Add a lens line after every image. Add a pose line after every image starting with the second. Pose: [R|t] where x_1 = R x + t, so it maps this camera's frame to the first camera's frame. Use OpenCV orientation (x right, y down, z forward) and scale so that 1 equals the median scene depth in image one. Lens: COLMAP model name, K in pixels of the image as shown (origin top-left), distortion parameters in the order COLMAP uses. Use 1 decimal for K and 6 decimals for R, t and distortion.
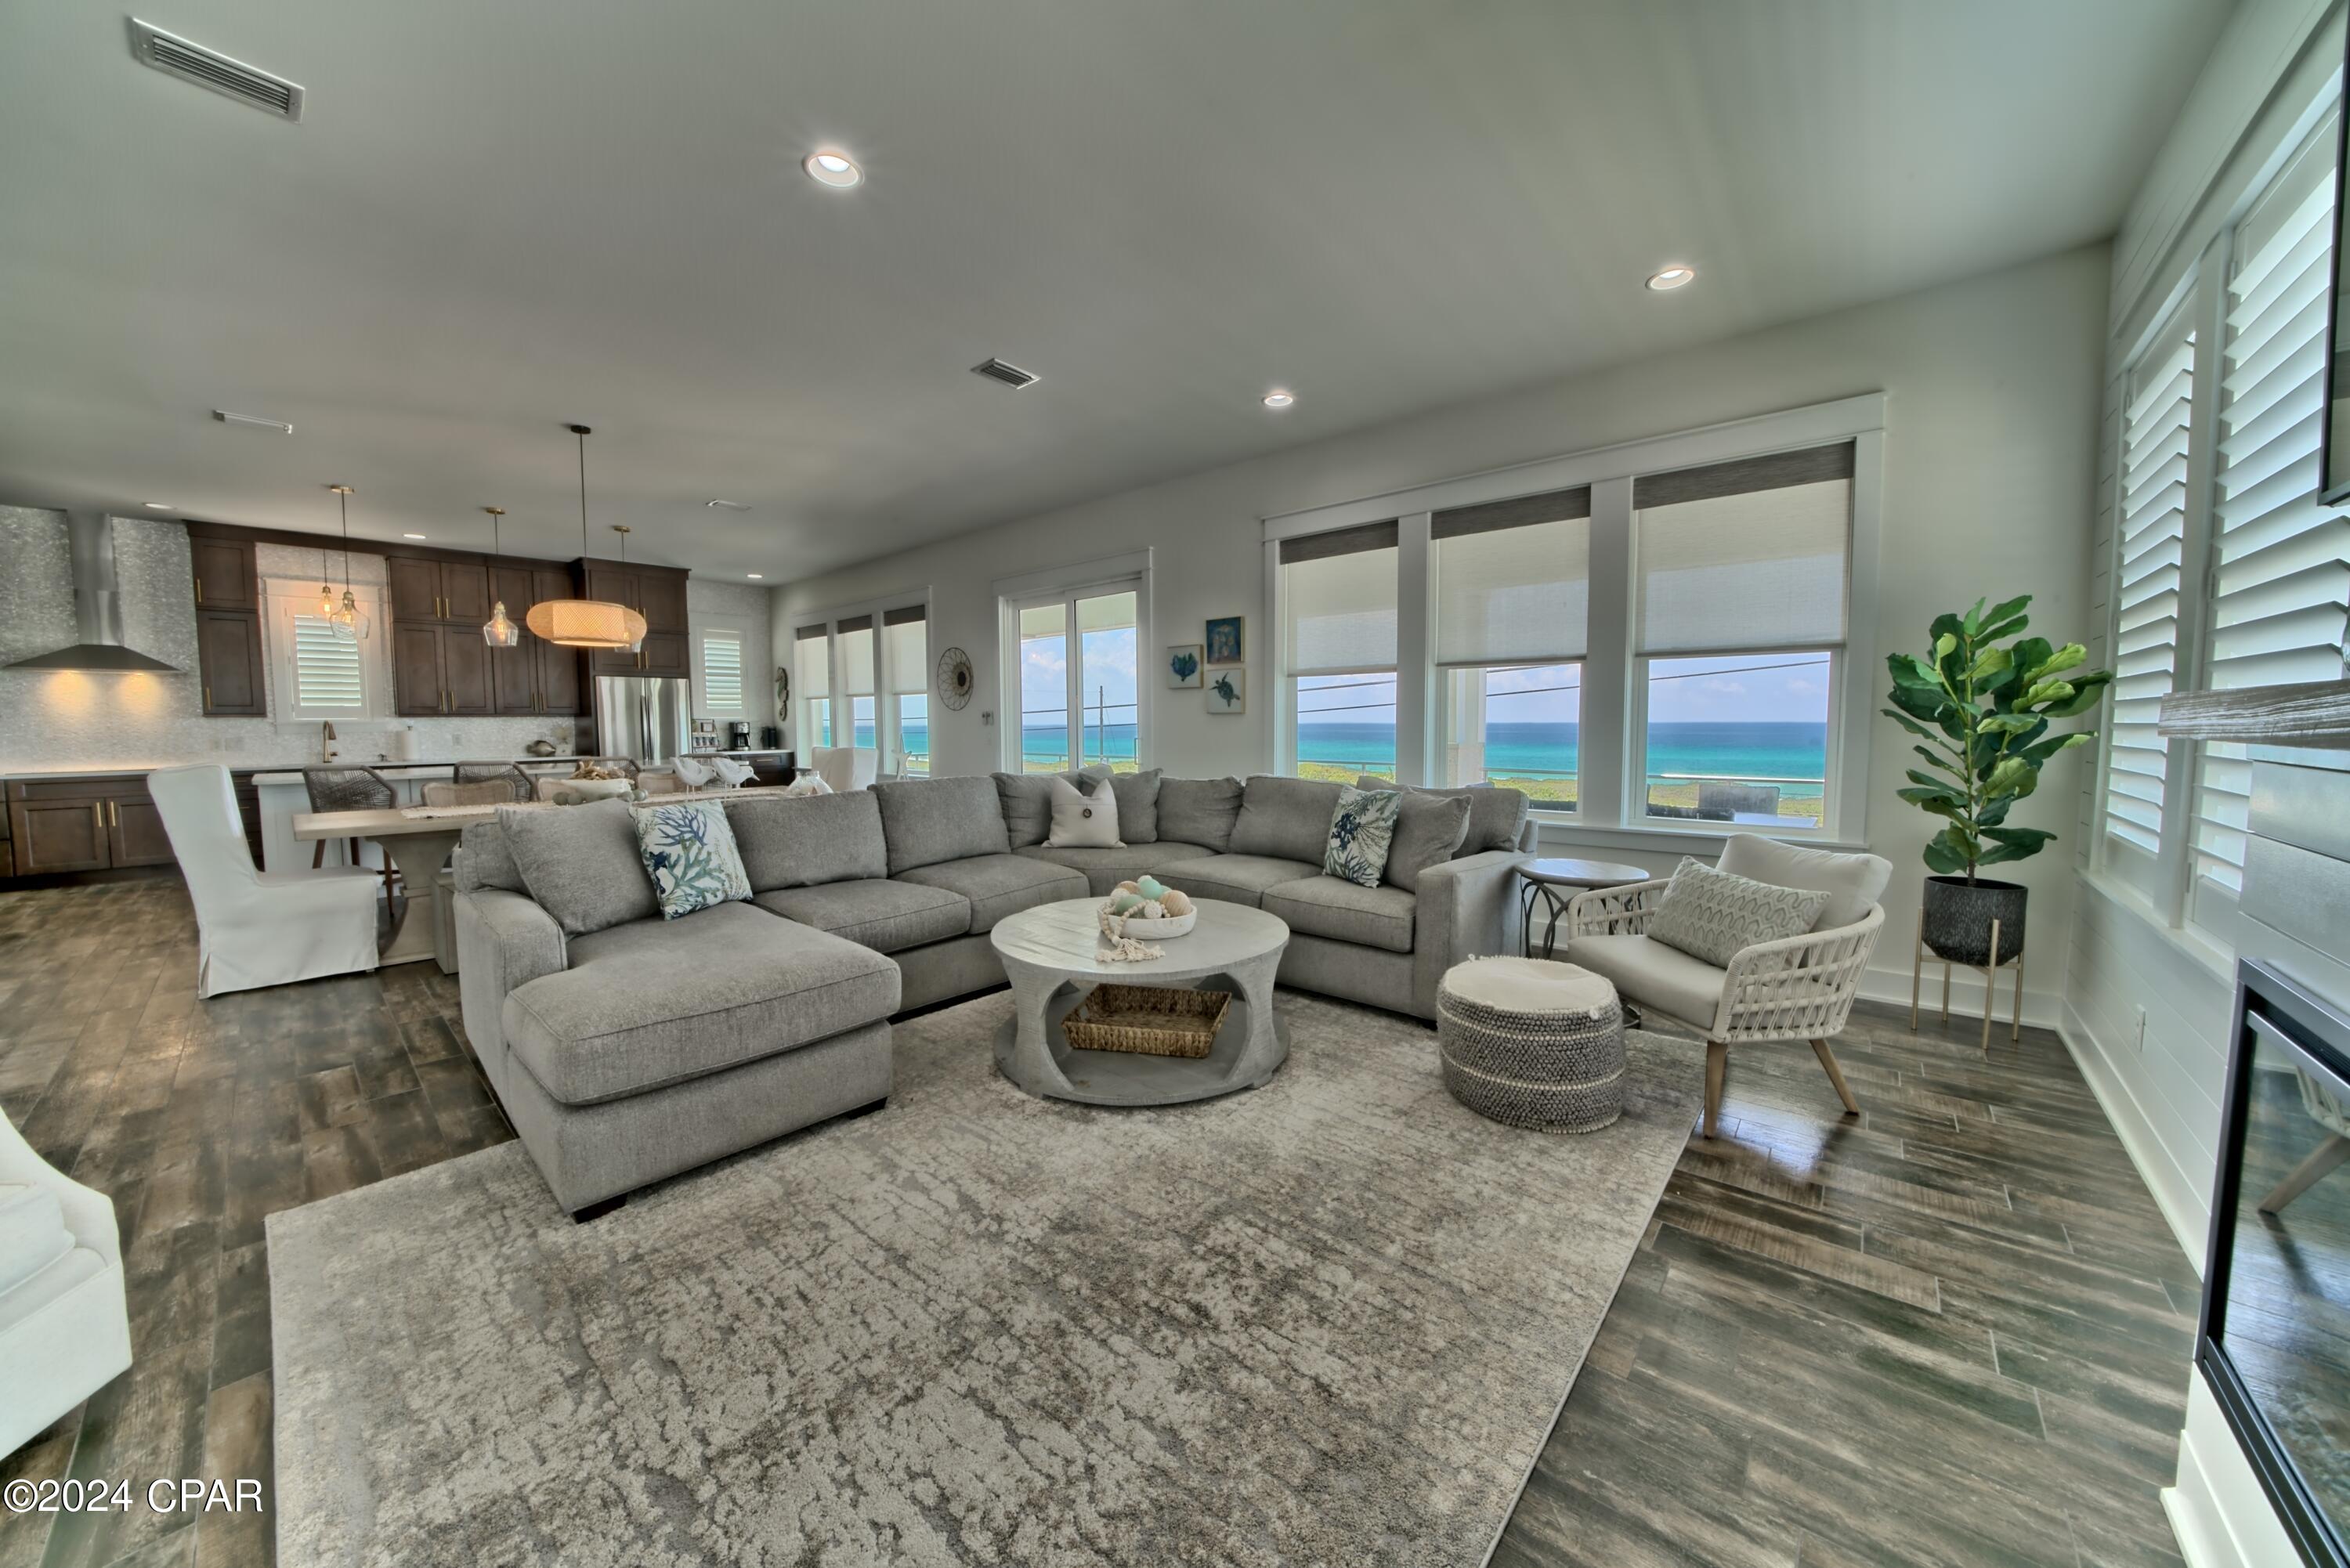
lens RADIAL K [[812.0, 0, 1176.3], [0, 812.0, 775.4], [0, 0, 1]] dist [-0.026063, 0.003258]
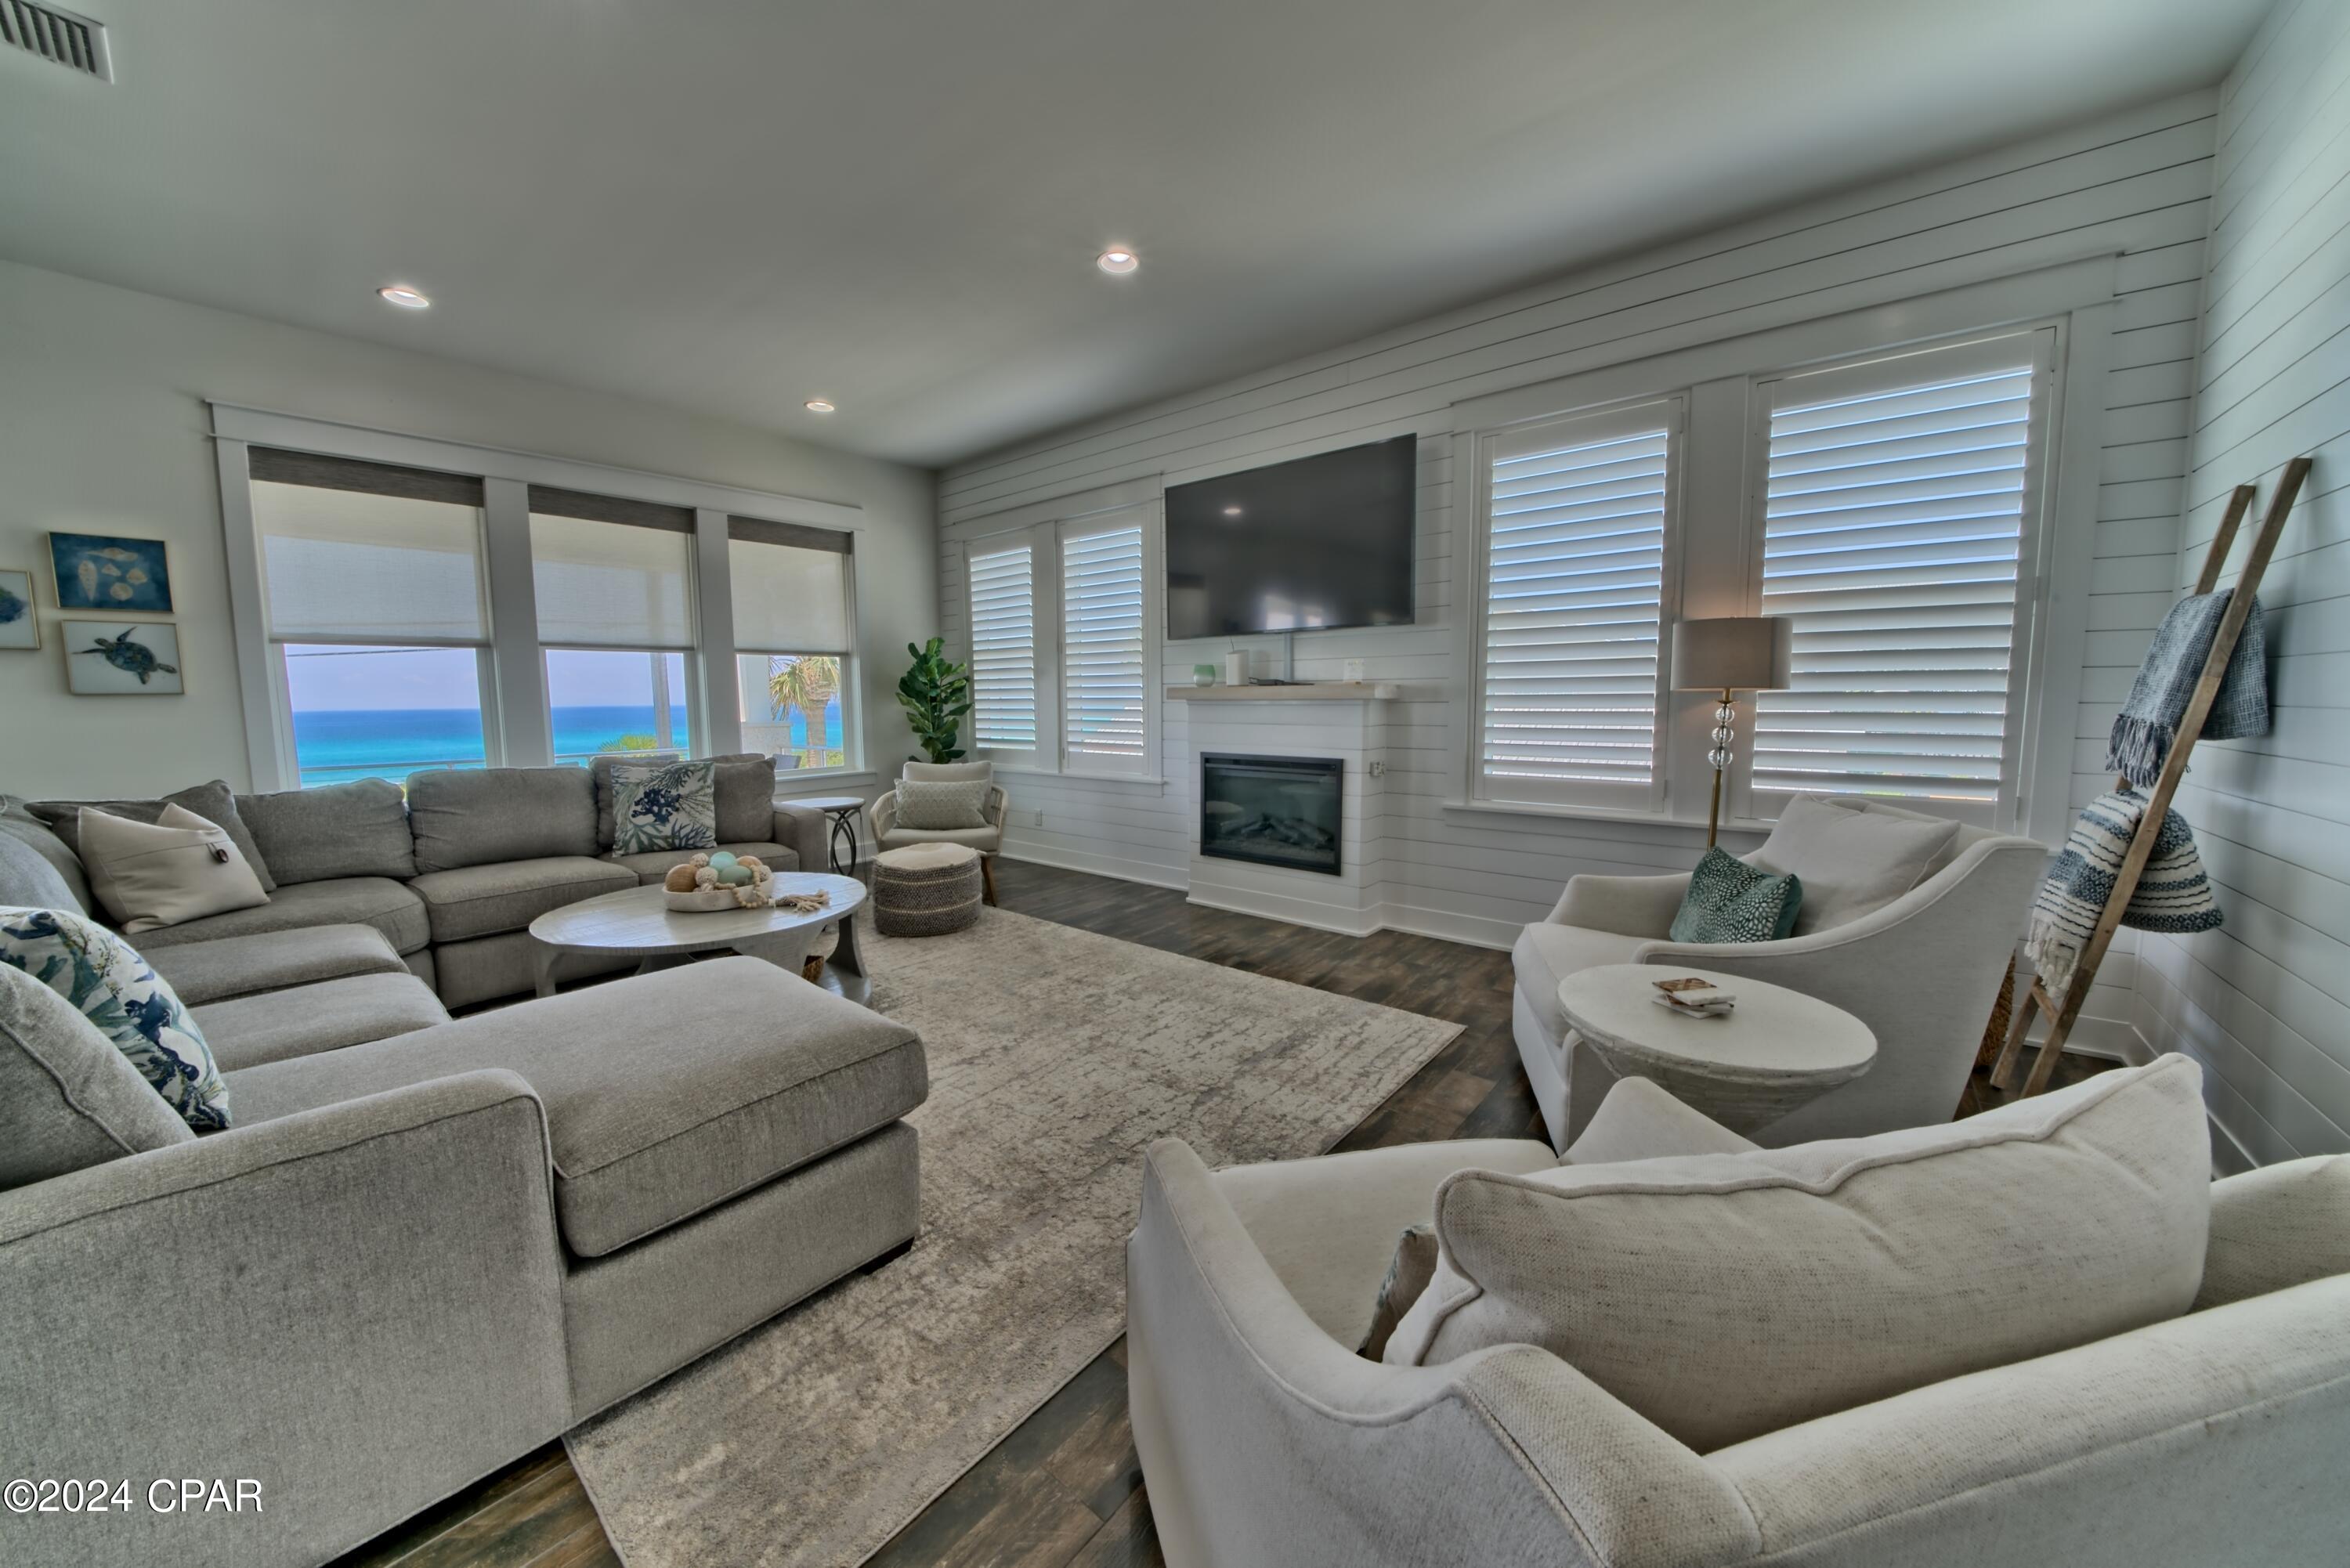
lens RADIAL K [[812.0, 0, 1176.3], [0, 812.0, 775.4], [0, 0, 1]] dist [-0.026063, 0.003258]
pose [[-0.023209, -0.090139, 0.995659, -0.492755], [0.077421, 0.992774, 0.091683, -0.007880], [-0.996728, 0.079213, -0.016063, 0.204726]]
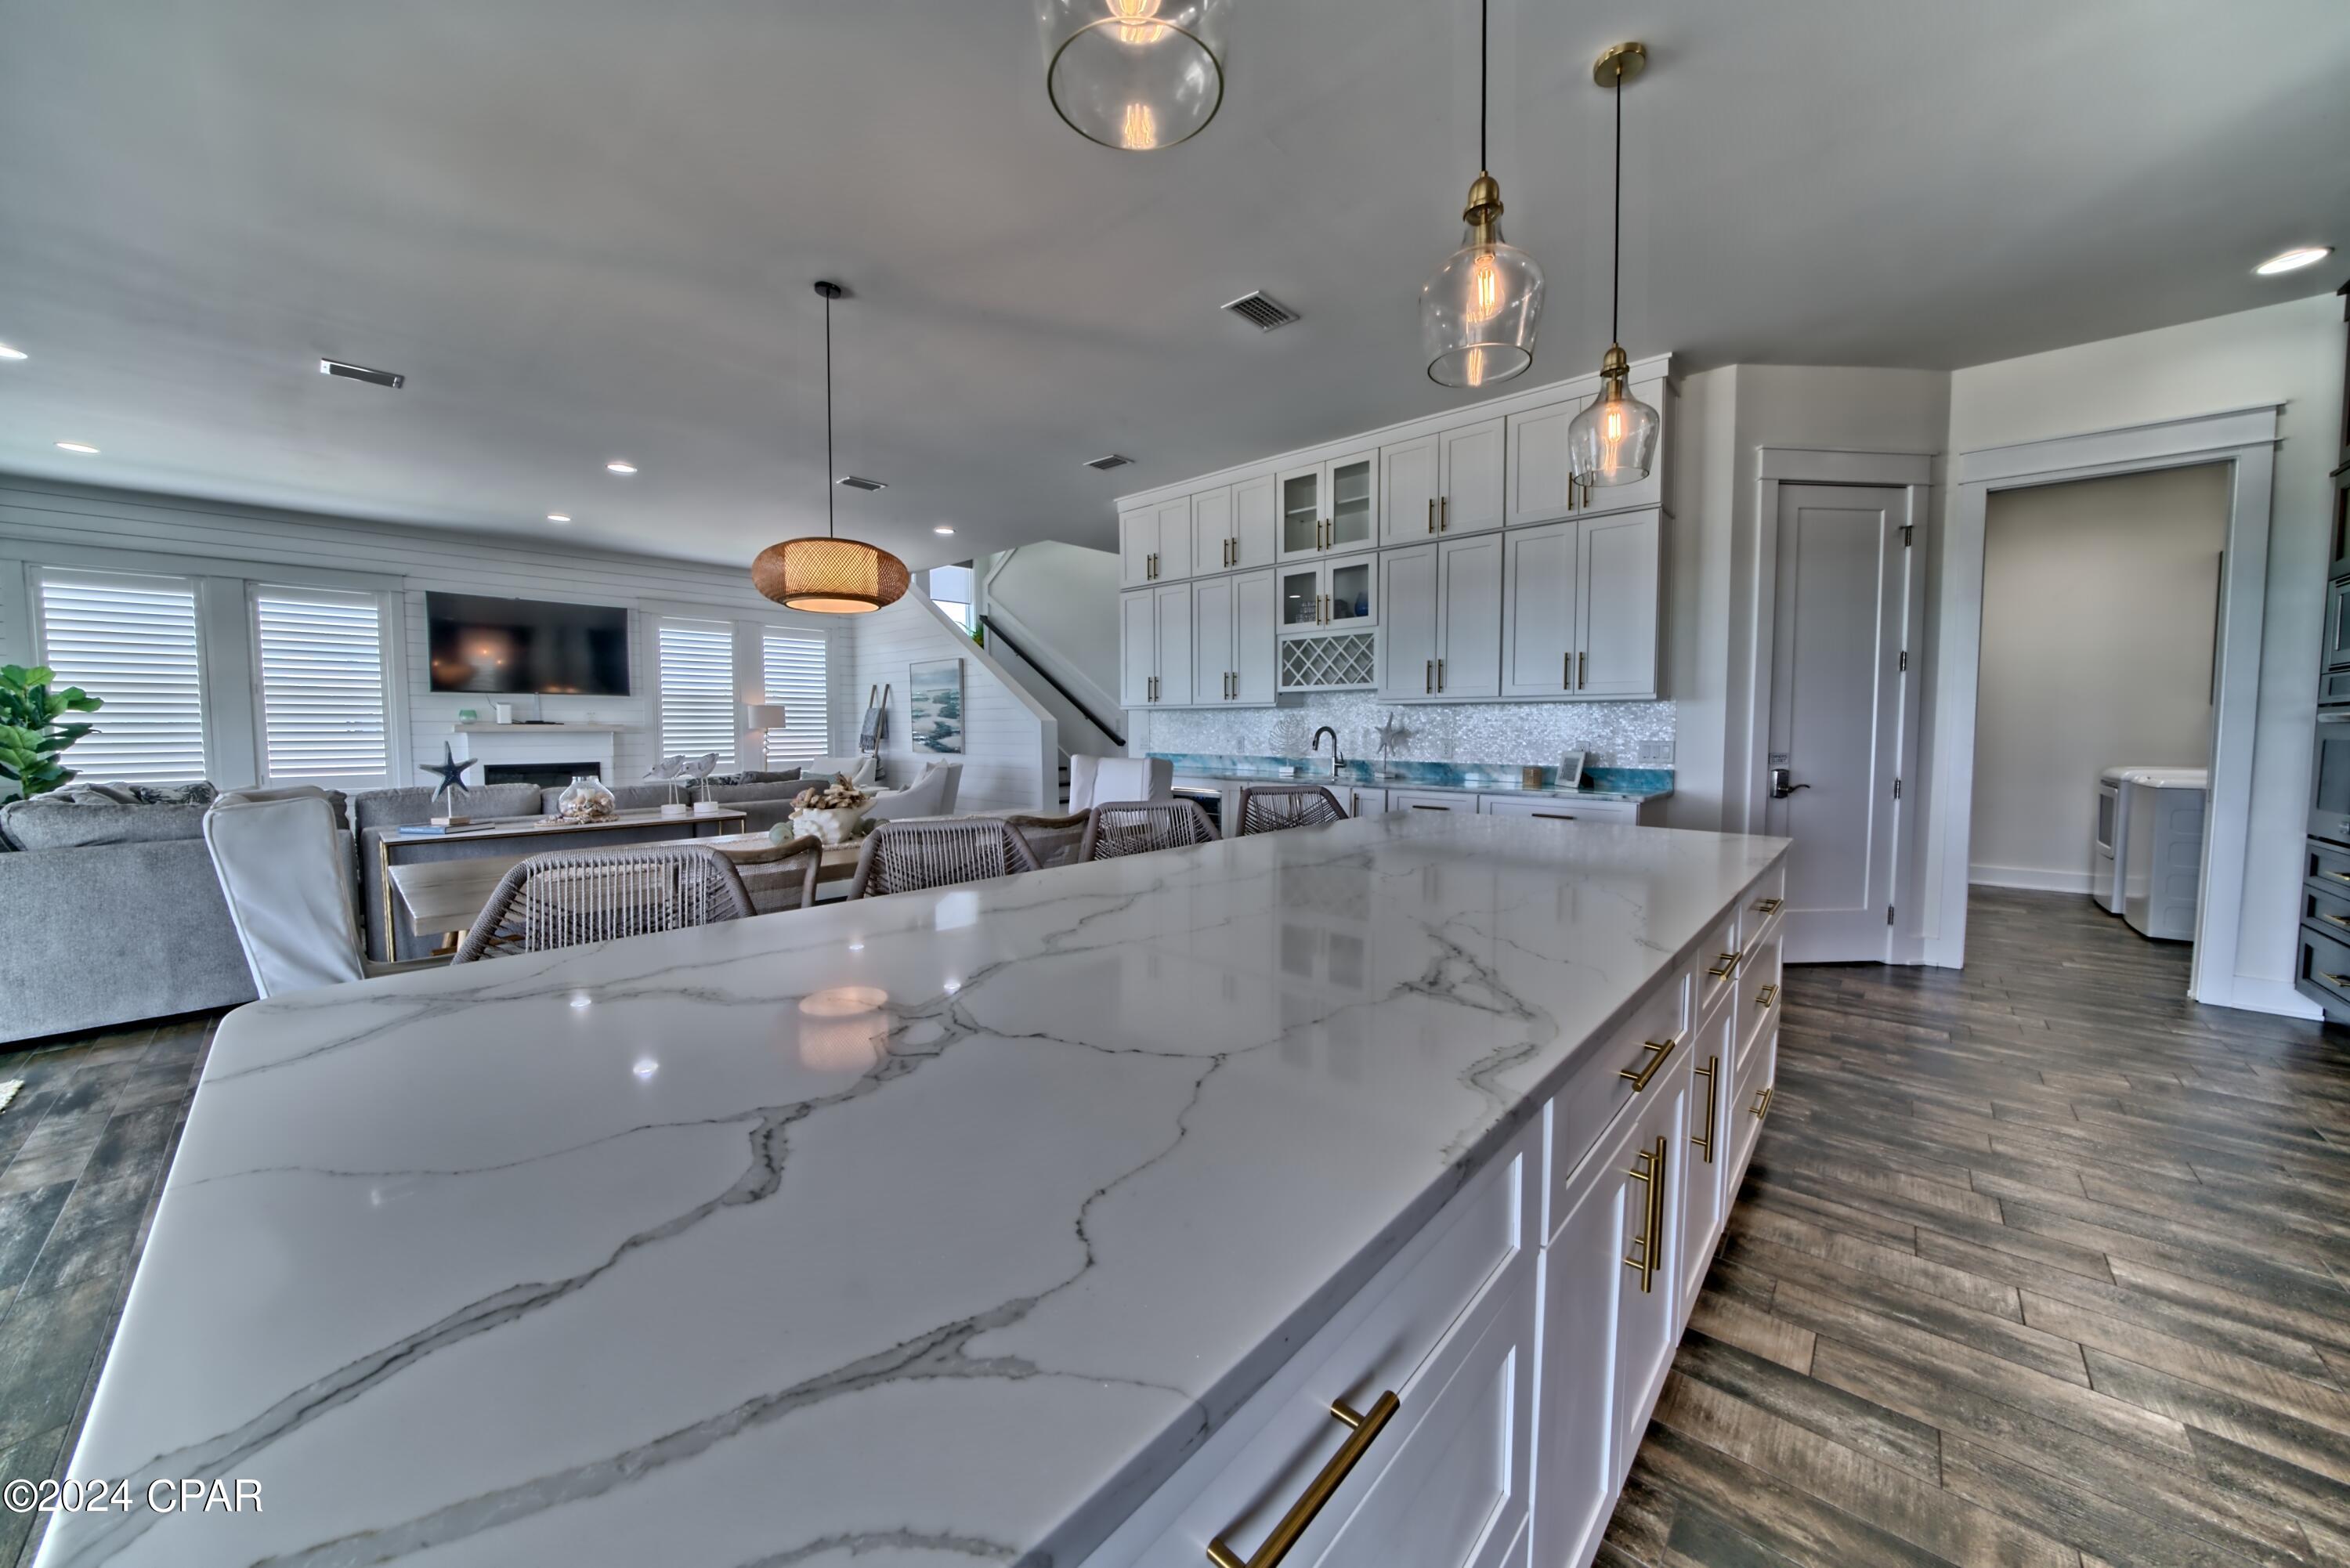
lens RADIAL K [[812.0, 0, 1176.3], [0, 812.0, 775.4], [0, 0, 1]] dist [-0.026063, 0.003258]
pose [[-0.999647, 0.007178, 0.025592, -0.785199], [0.010370, 0.991863, 0.126883, -0.079700], [-0.024474, 0.127104, -0.991587, 1.275337]]
